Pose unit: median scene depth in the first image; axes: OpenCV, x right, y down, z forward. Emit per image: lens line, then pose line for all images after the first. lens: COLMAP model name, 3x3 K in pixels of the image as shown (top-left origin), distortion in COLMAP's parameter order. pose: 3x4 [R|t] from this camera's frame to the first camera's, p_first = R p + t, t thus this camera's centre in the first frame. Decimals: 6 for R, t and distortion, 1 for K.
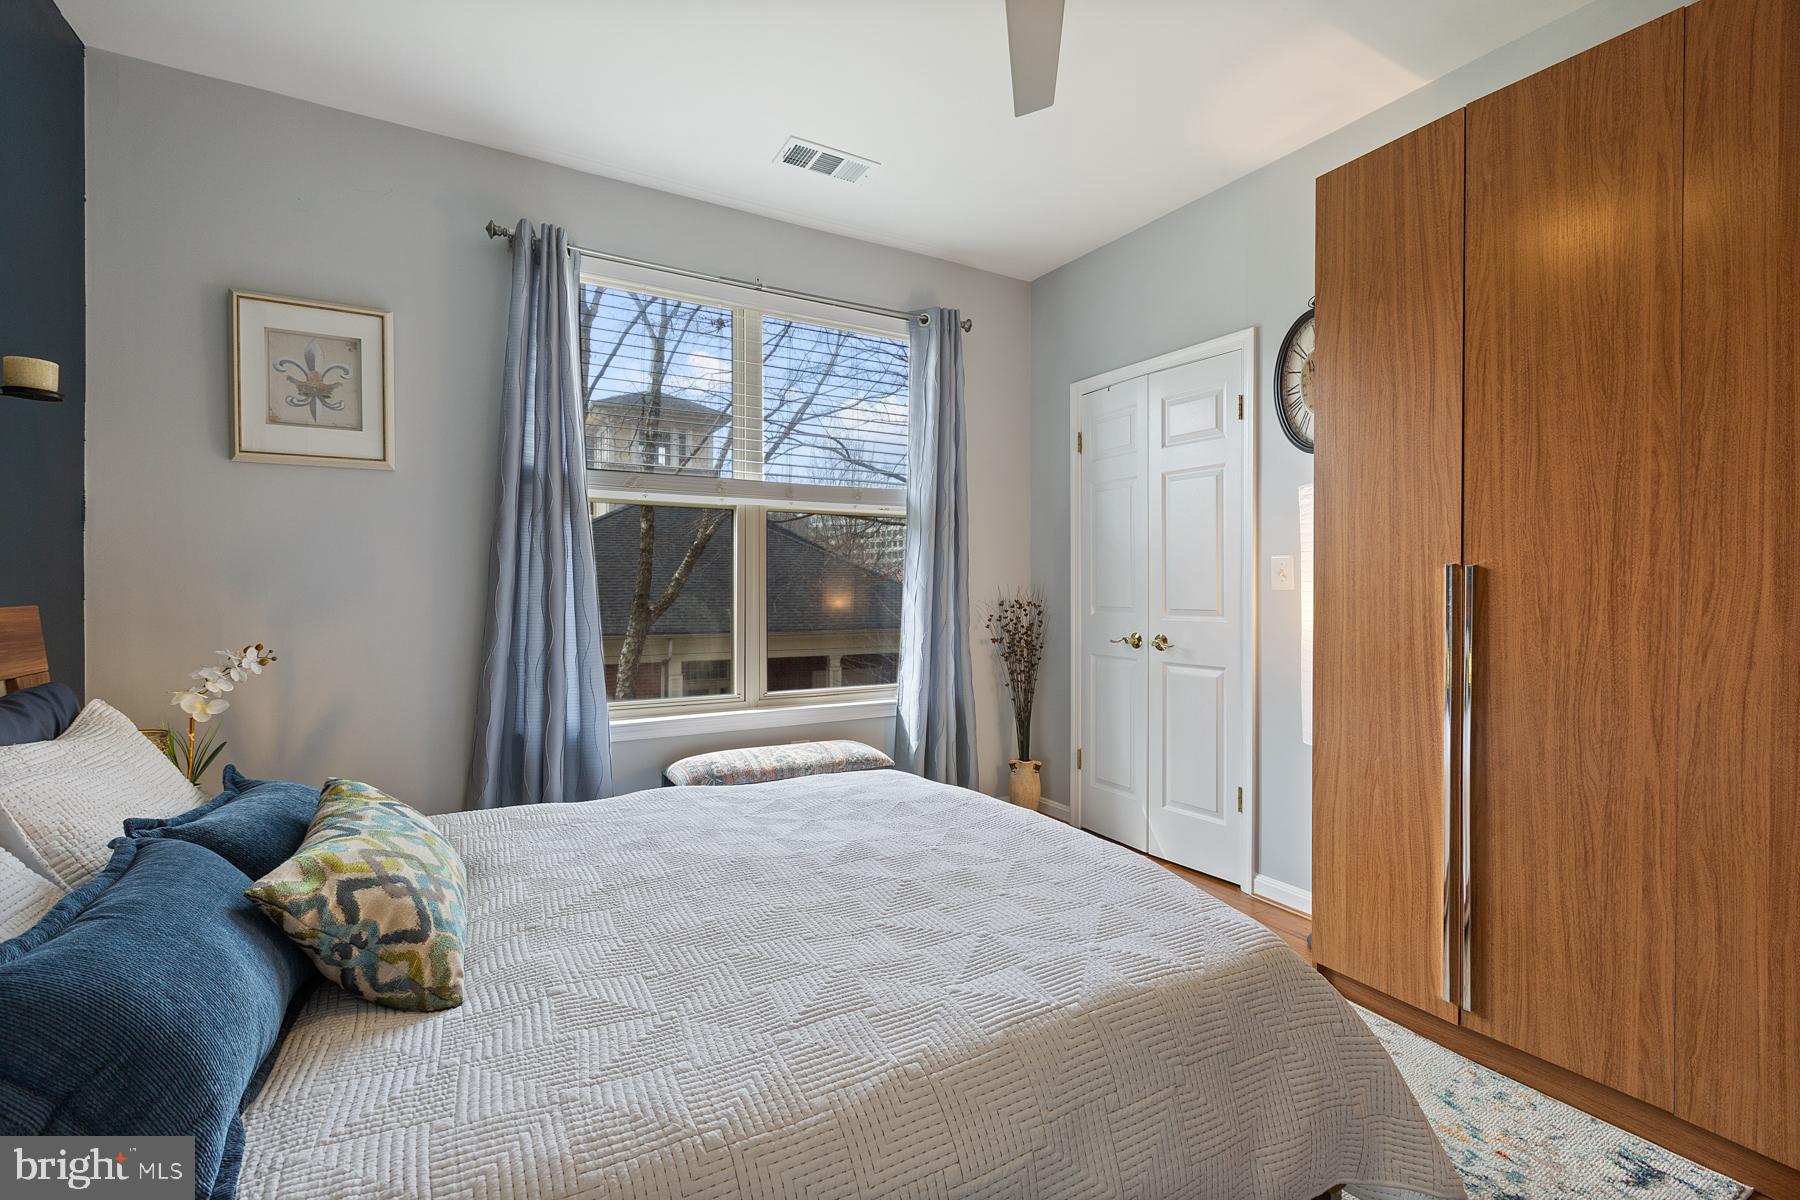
lens RADIAL K [[794.7, 0, 899.1], [0, 794.7, 603.8], [0, 0, 1]] dist [0.010067, -0.009936]
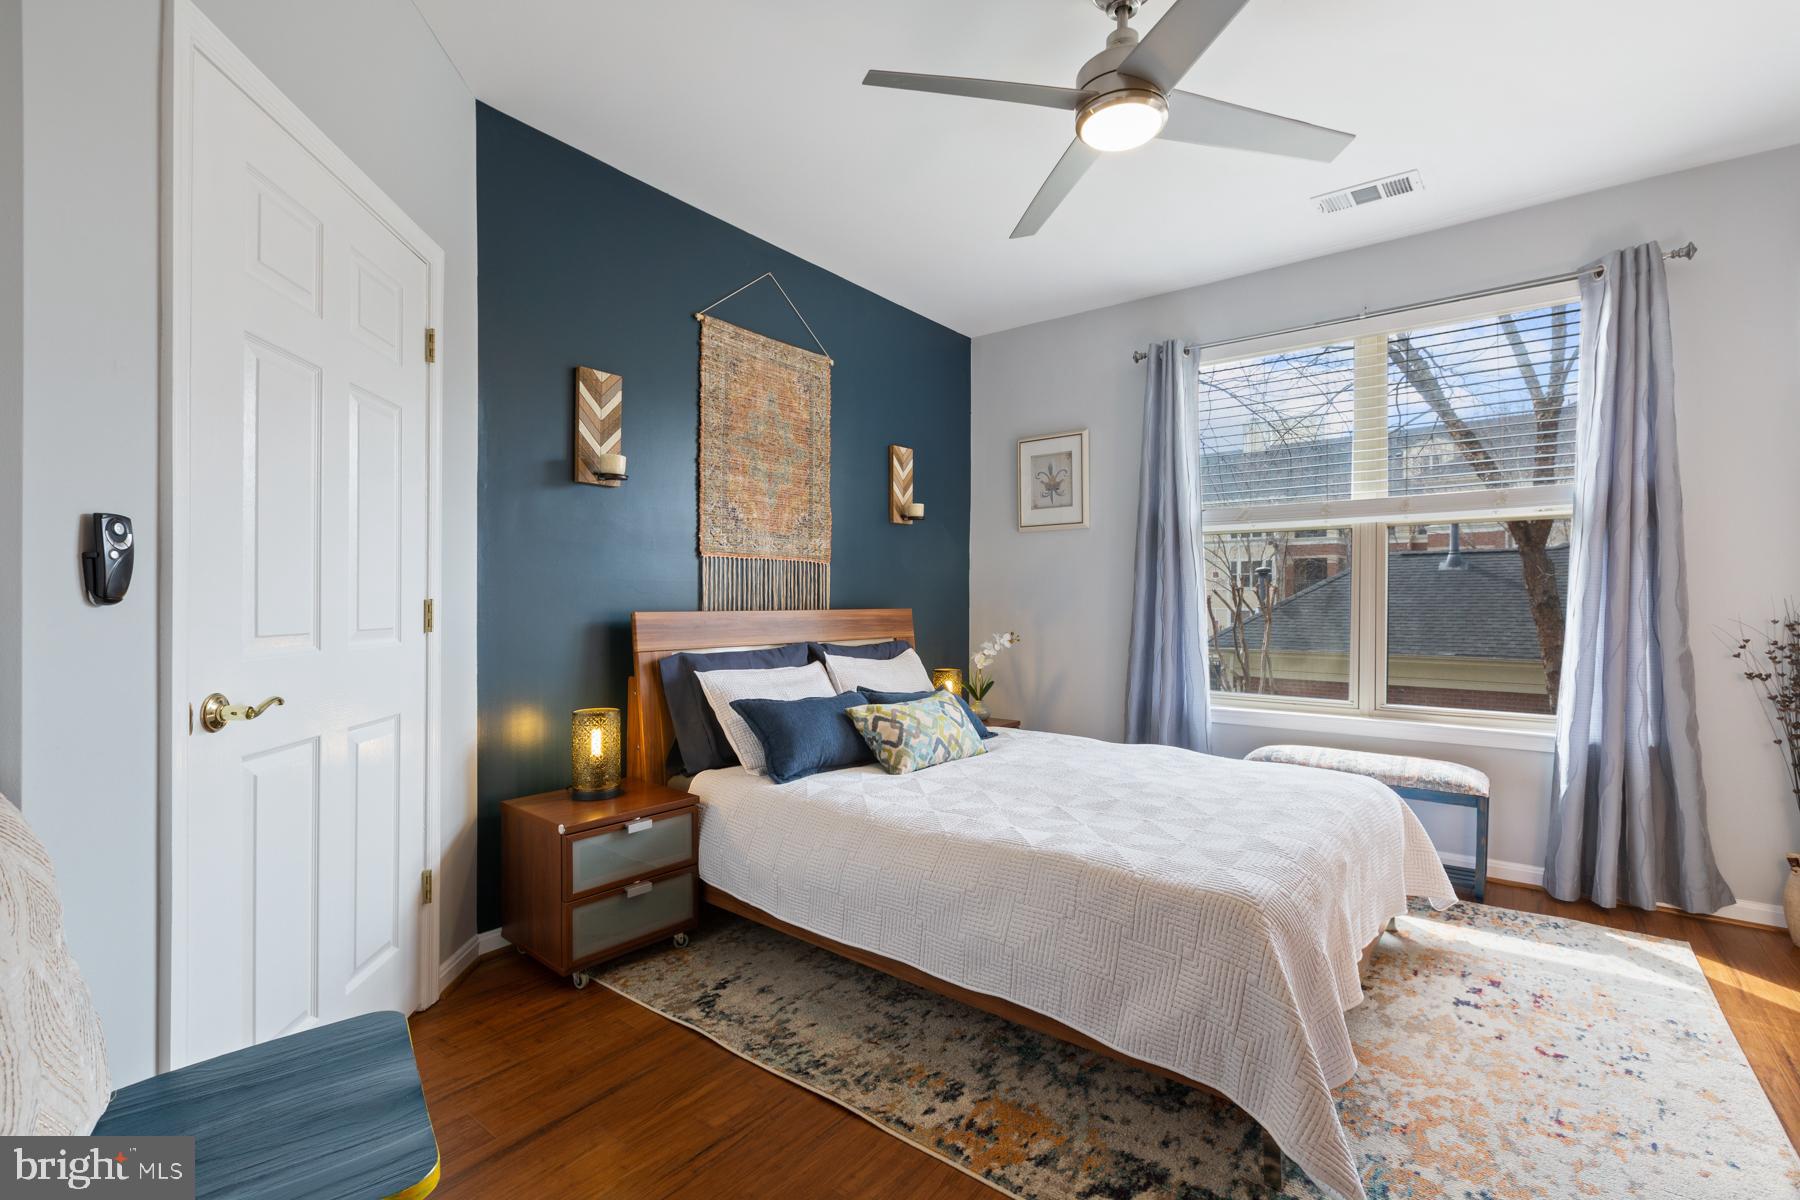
lens RADIAL K [[810.1, 0, 890.0], [0, 810.1, 608.2], [0, 0, 1]] dist [0.002033, 0.000267]
pose [[0.371007, 0.007046, -0.928603, 0.770105], [-0.019755, 0.999805, -0.000307, 0.002269], [0.928420, 0.018459, 0.371074, 0.033071]]
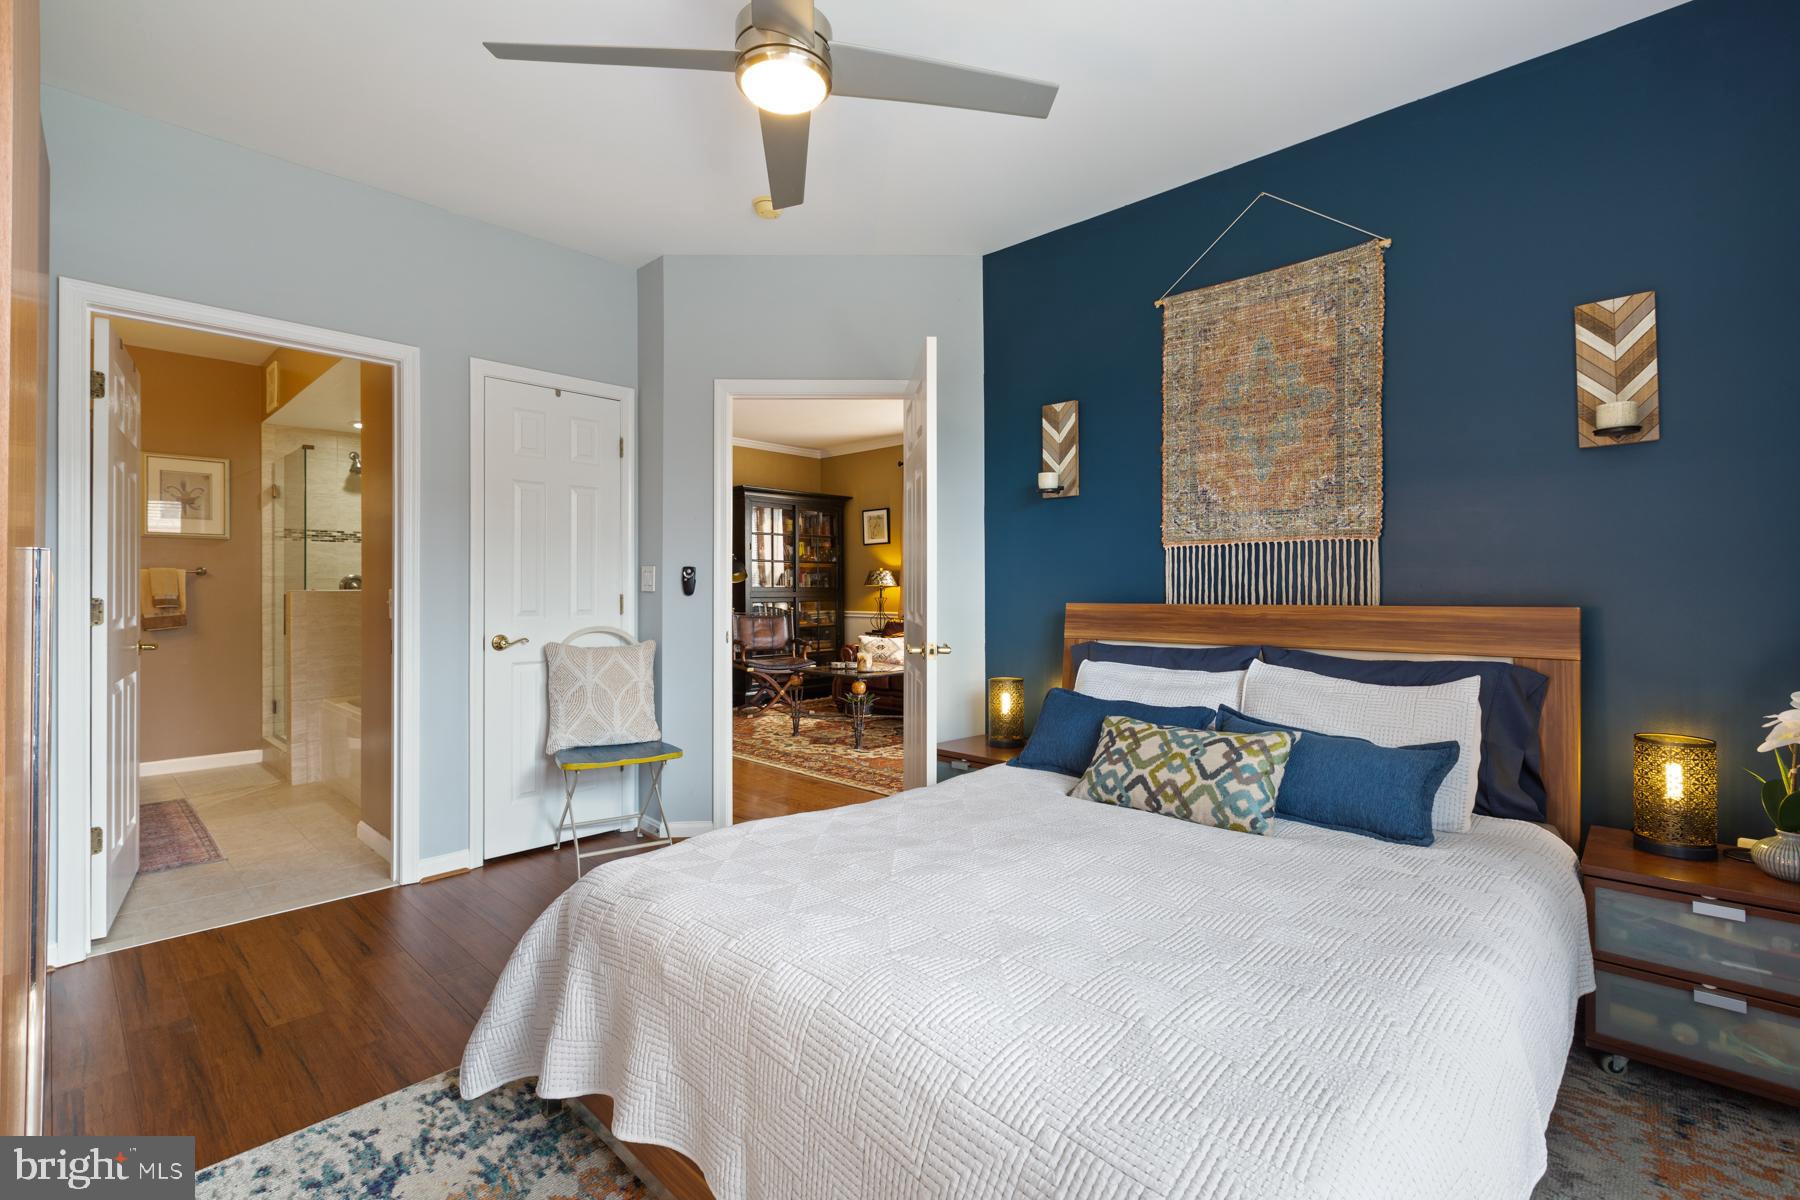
lens RADIAL K [[799.9, 0, 898.7], [0, 799.9, 595.1], [0, 0, 1]] dist [-0.000628, -0.000597]
pose [[-0.959838, -0.000098, -0.280554, 0.219932], [-0.006541, 0.999736, 0.022027, -0.024866], [0.280478, 0.022978, -0.959585, 1.261243]]
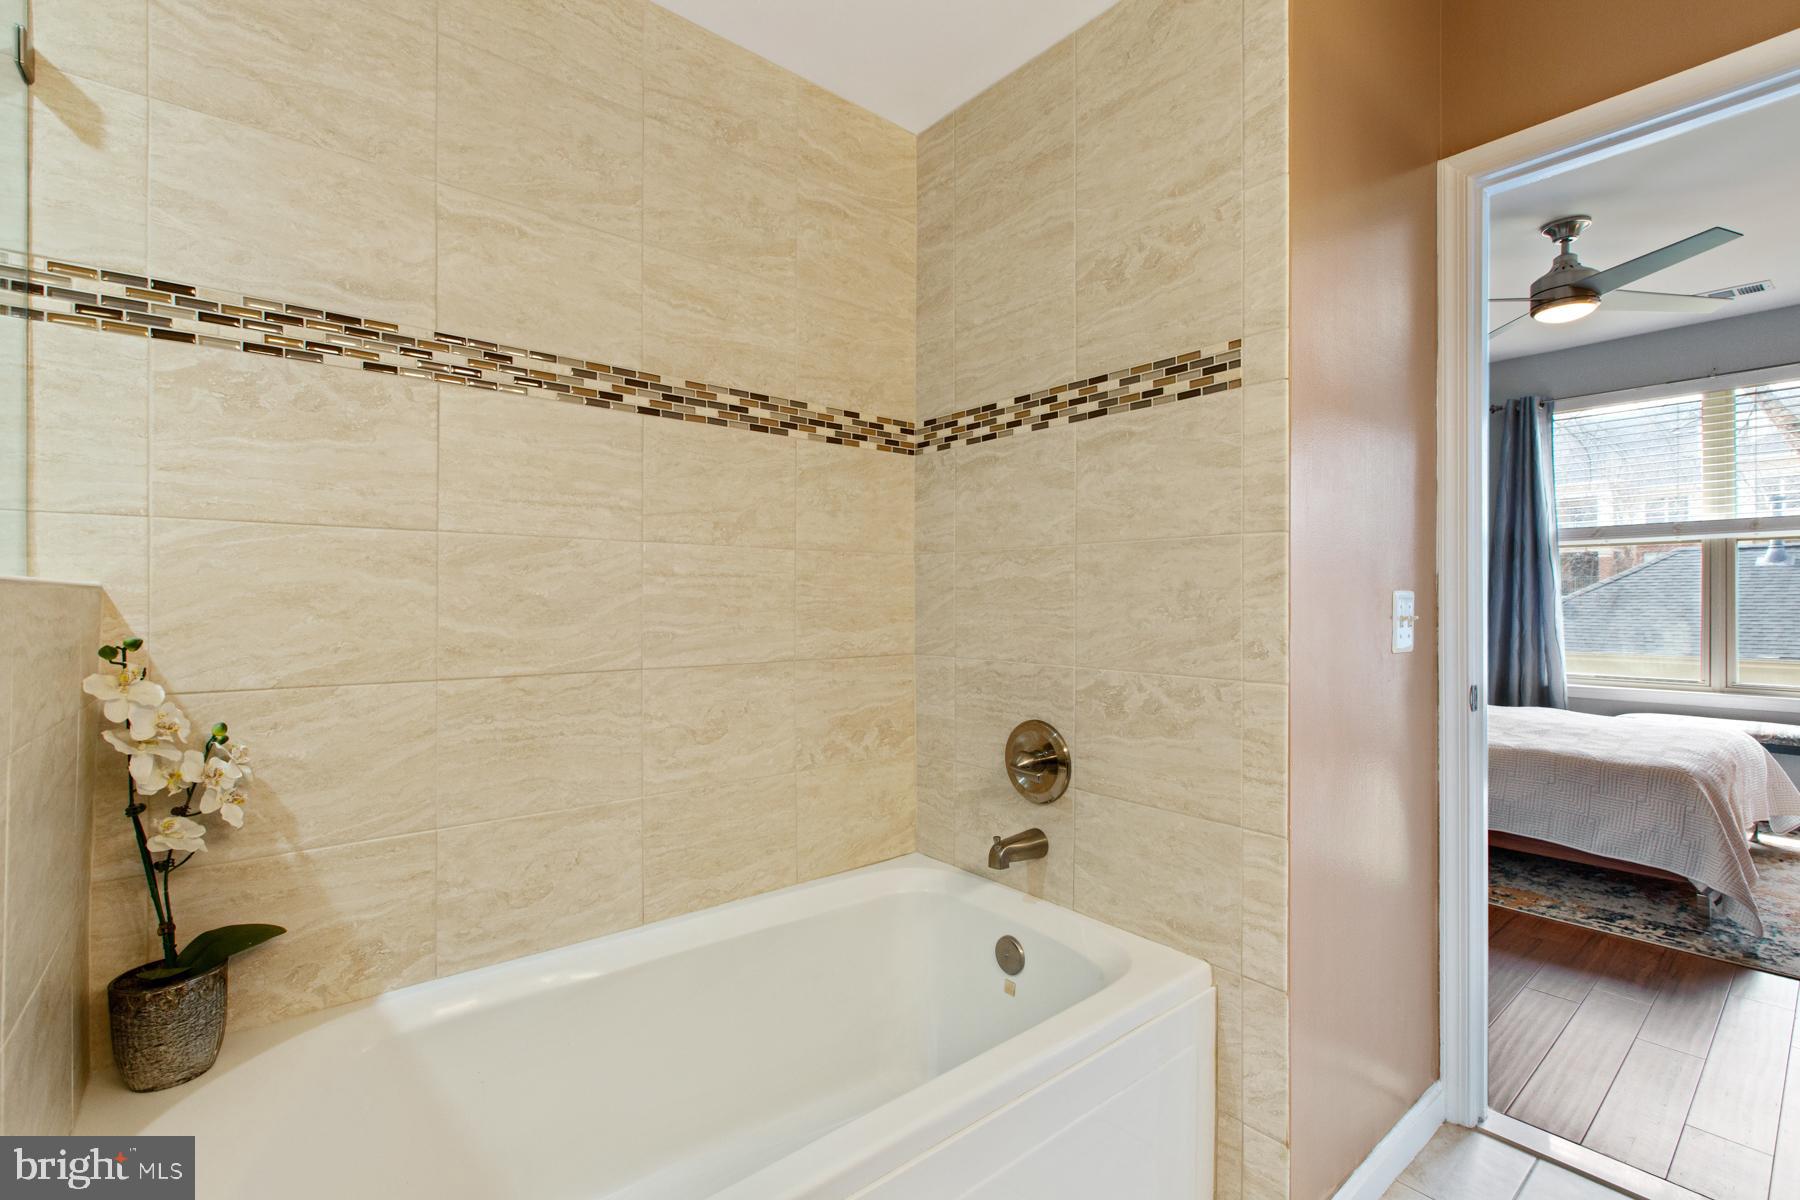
lens RADIAL K [[799.9, 0, 898.7], [0, 799.9, 595.1], [0, 0, 1]] dist [-0.000628, -0.000597]
pose [[0.159166, -0.006504, -0.987230, 1.211415], [-0.021829, 0.999711, -0.010106, 0.018285], [0.987010, 0.023159, 0.158978, -0.725308]]
